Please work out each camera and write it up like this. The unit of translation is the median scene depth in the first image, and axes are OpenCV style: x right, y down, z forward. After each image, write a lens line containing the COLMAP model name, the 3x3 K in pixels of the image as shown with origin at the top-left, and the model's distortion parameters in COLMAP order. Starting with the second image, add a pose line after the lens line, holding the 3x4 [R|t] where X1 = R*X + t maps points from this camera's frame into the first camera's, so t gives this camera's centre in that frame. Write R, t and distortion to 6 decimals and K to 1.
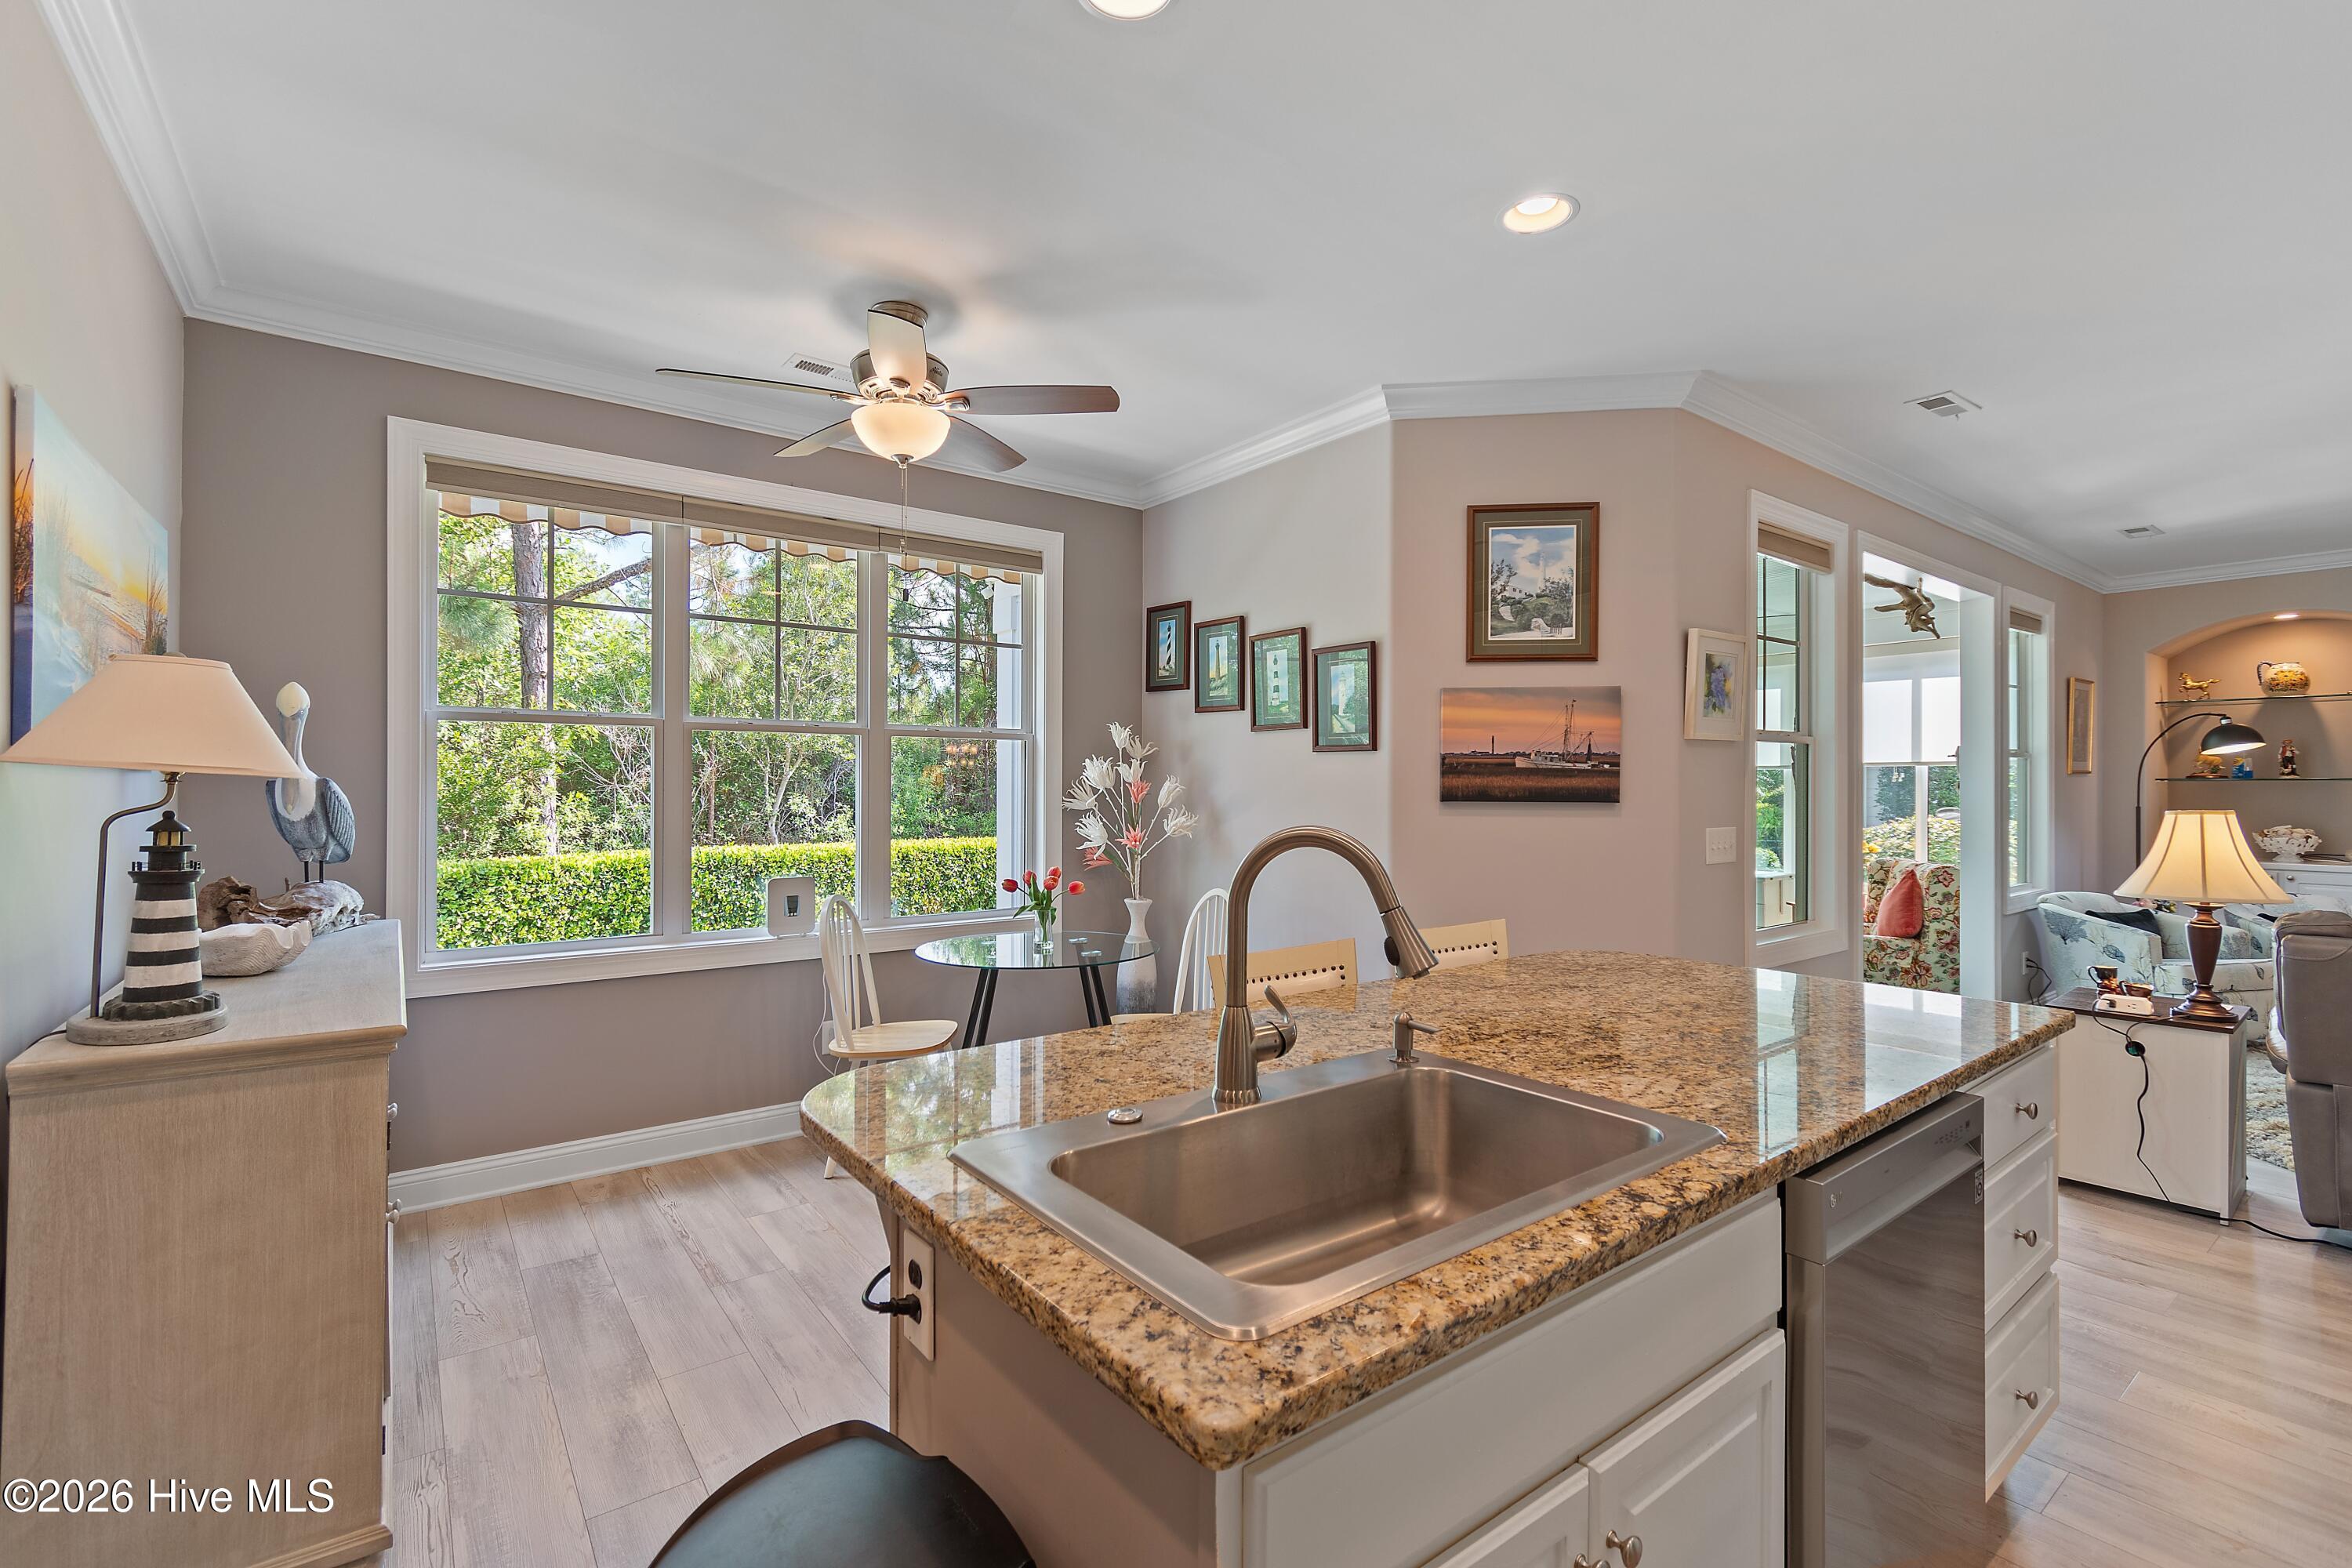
lens RADIAL K [[1034.3, 0, 1178.5], [0, 1034.3, 793.9], [0, 0, 1]] dist [0.002446, -0.000612]
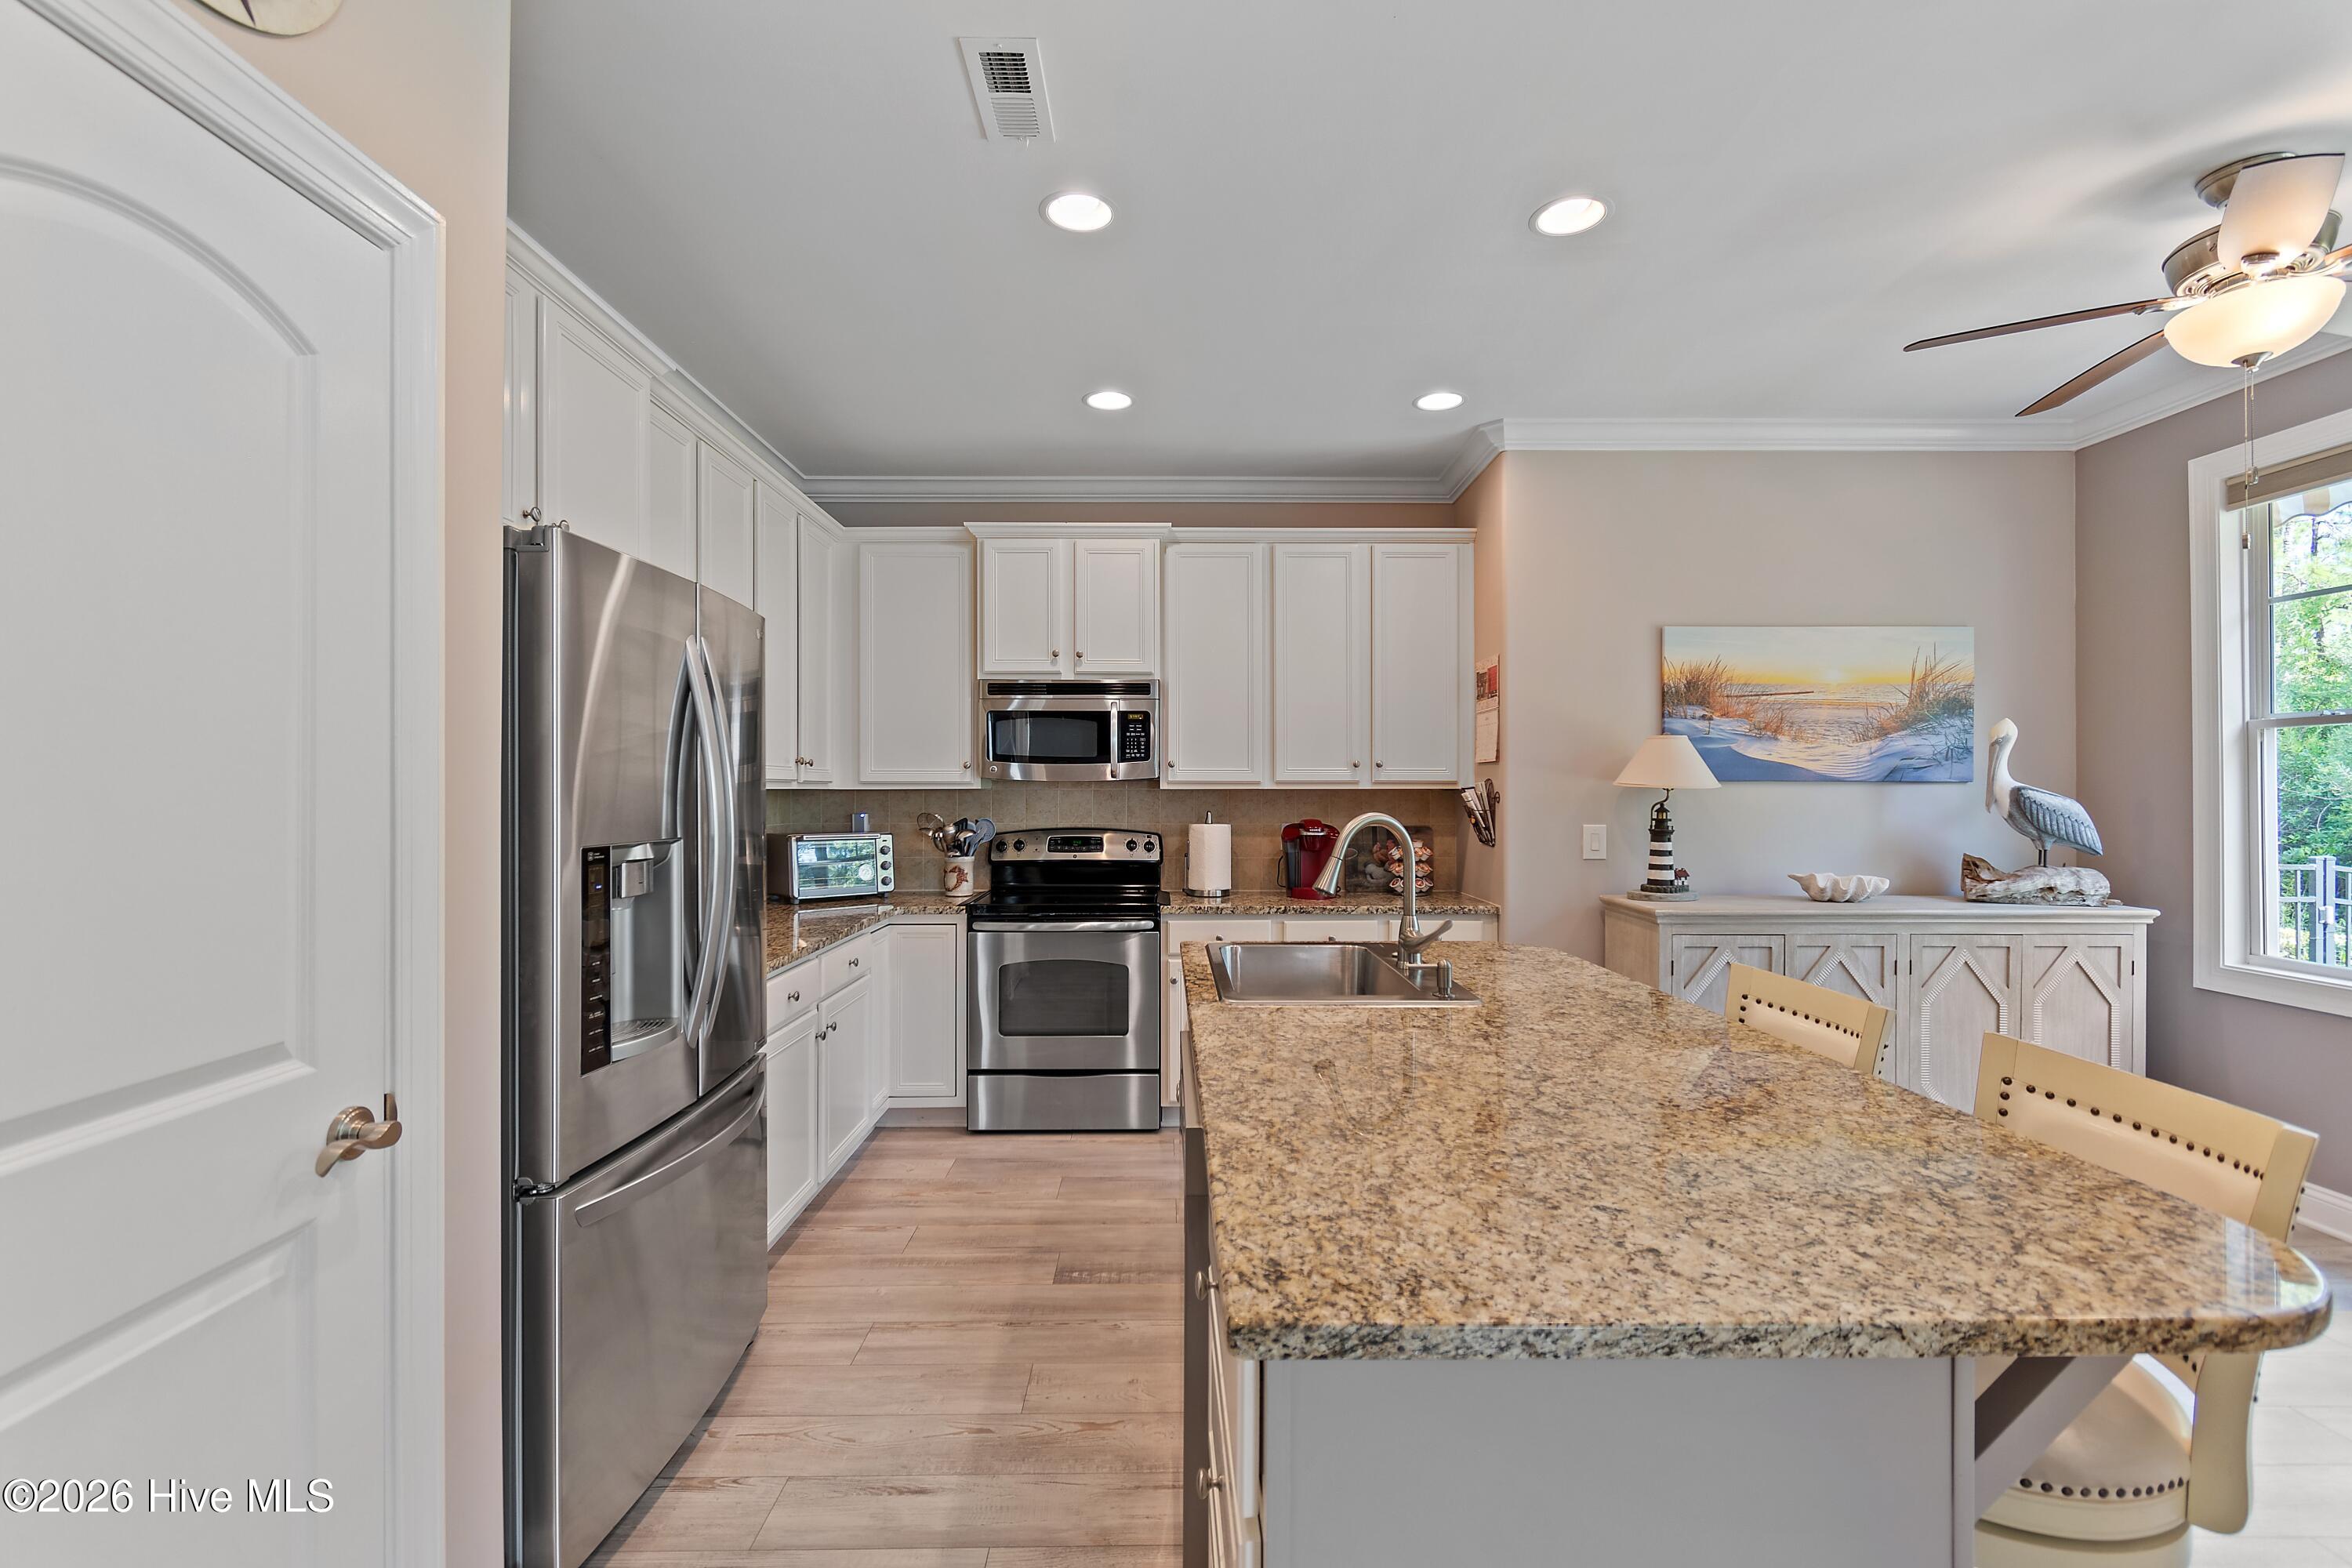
lens RADIAL K [[1034.3, 0, 1165.7], [0, 1034.3, 781.7], [0, 0, 1]] dist [0.002446, -0.000612]
pose [[-0.602504, -0.009650, -0.798058, 0.741694], [-0.009867, 0.999941, -0.004643, -0.004567], [0.798055, 0.005077, -0.602563, 0.753330]]
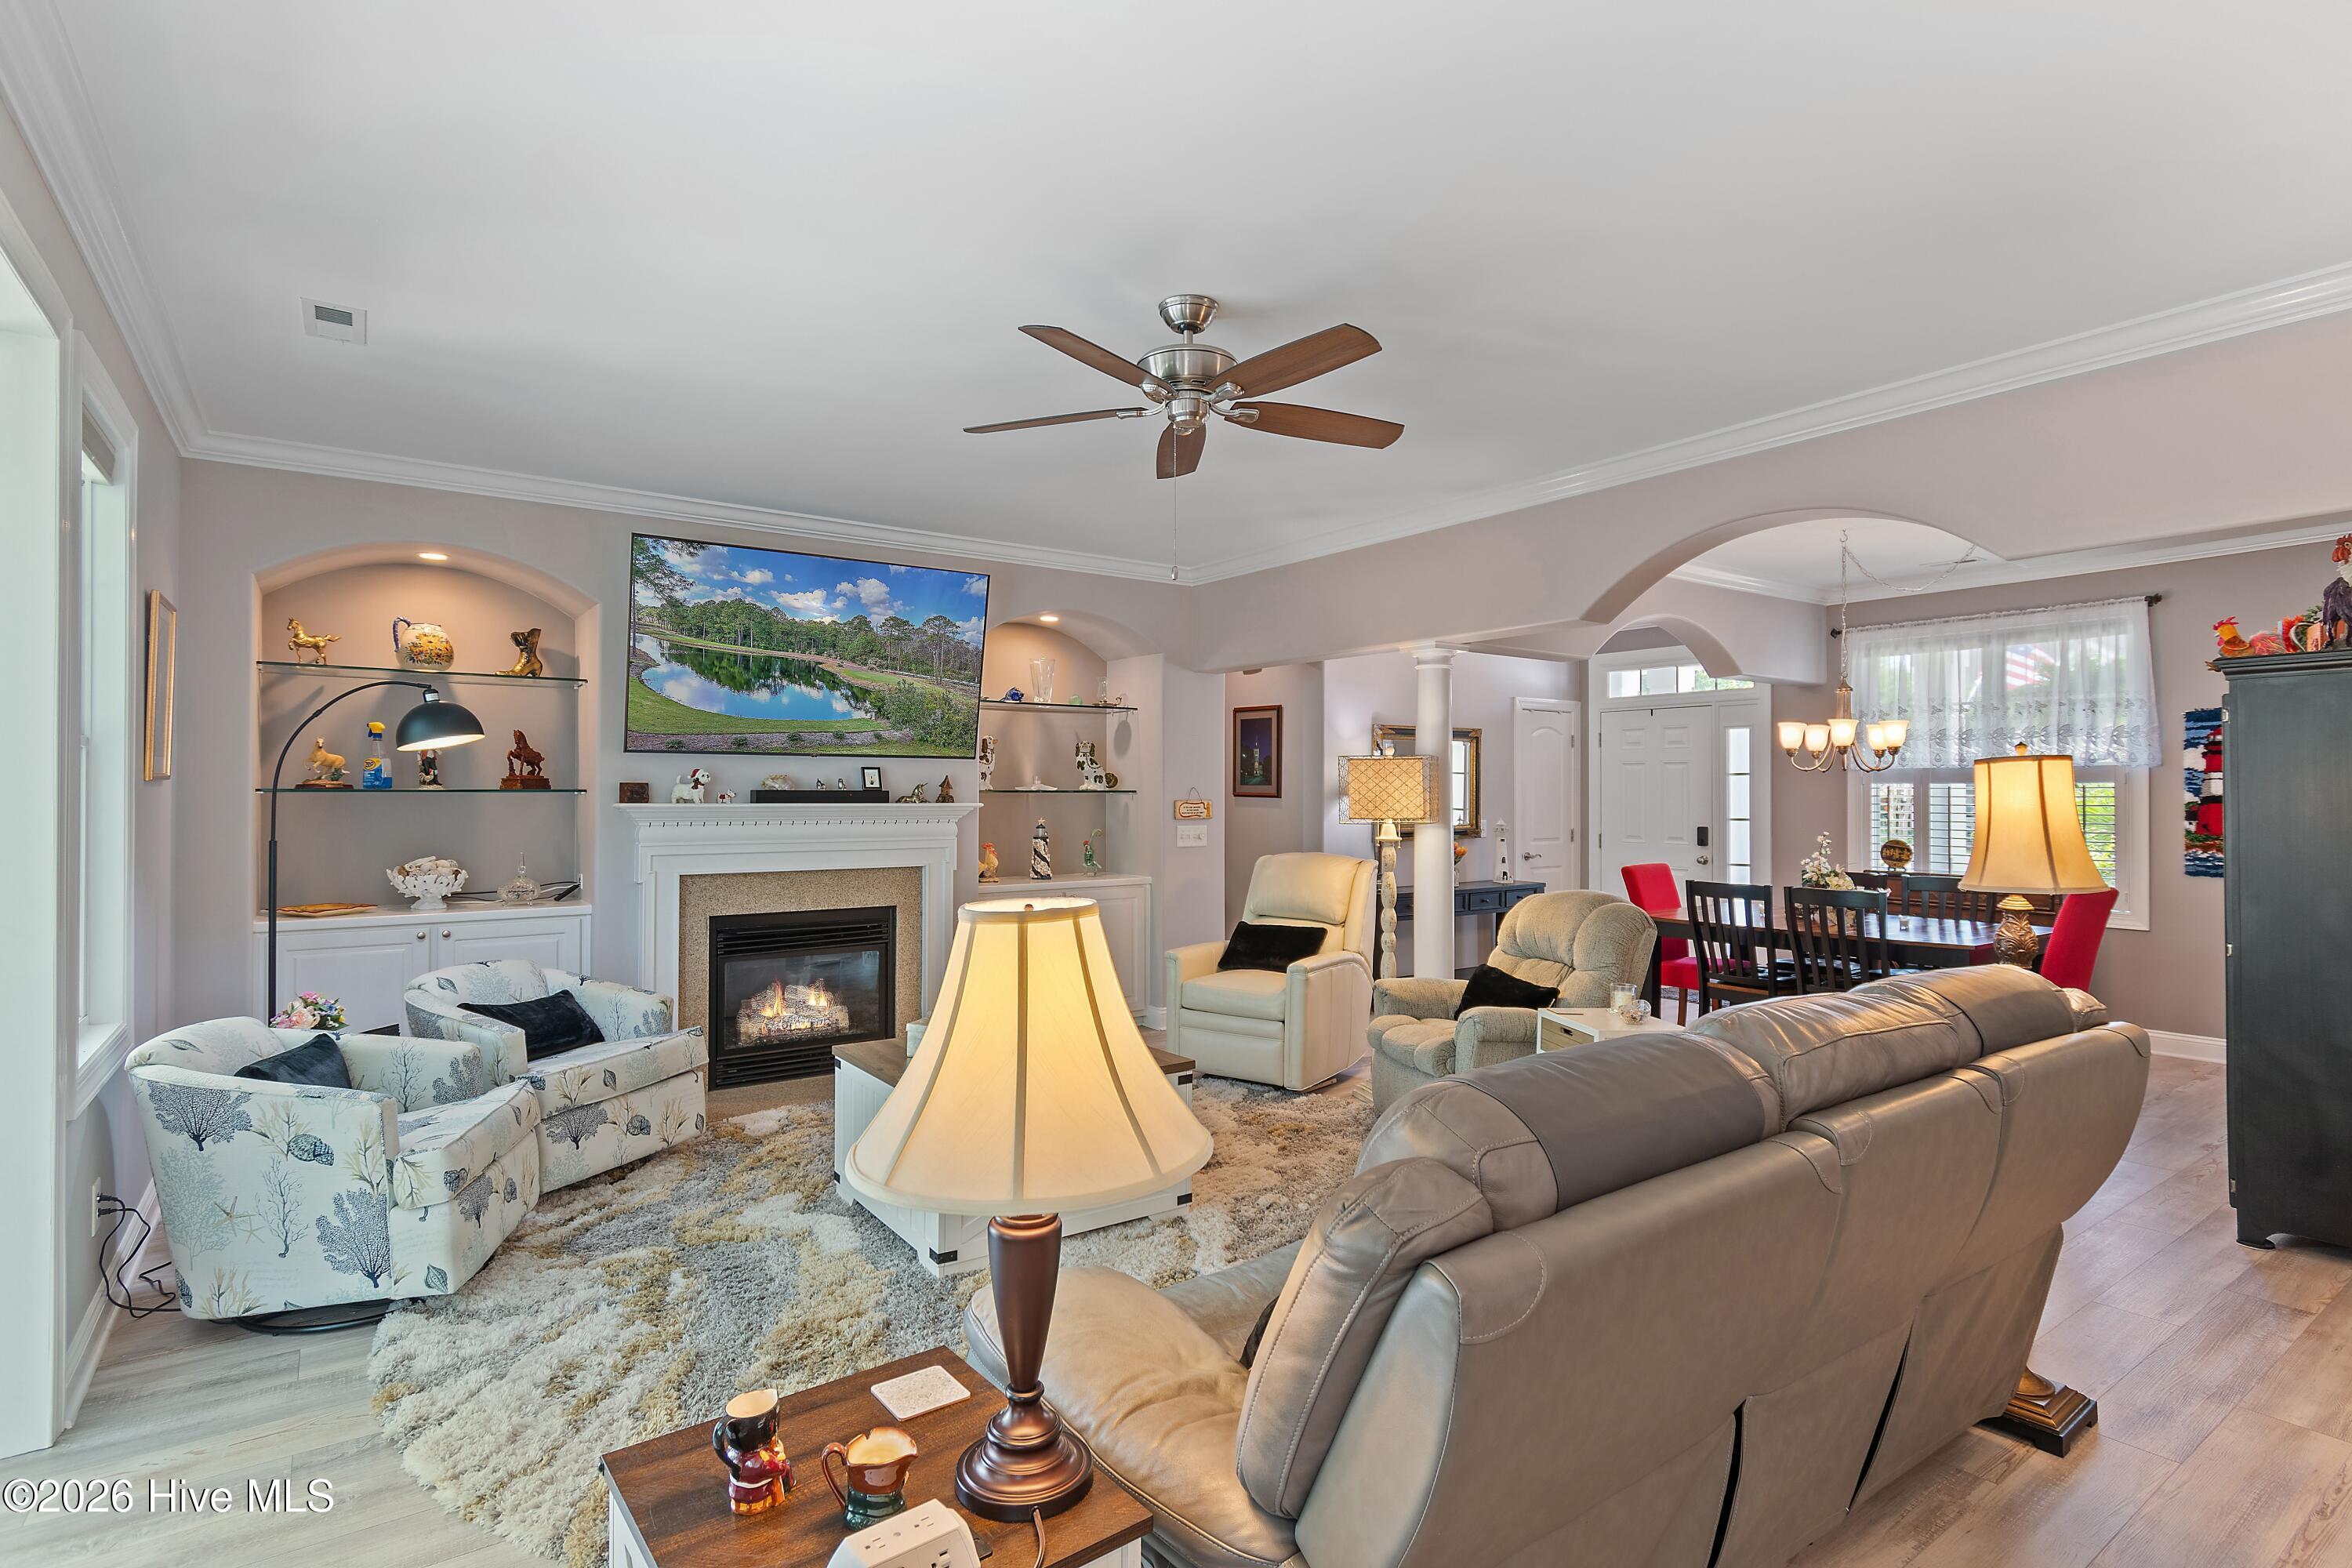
lens RADIAL K [[1159.6, 0, 1189.8], [0, 1159.6, 797.7], [0, 0, 1]] dist [0.004598, -0.000060]
pose [[0.029318, -0.006145, 0.999551, 0.588230], [0.009134, 0.999941, 0.005880, -0.018298], [-0.999528, 0.008958, 0.029373, 0.906730]]
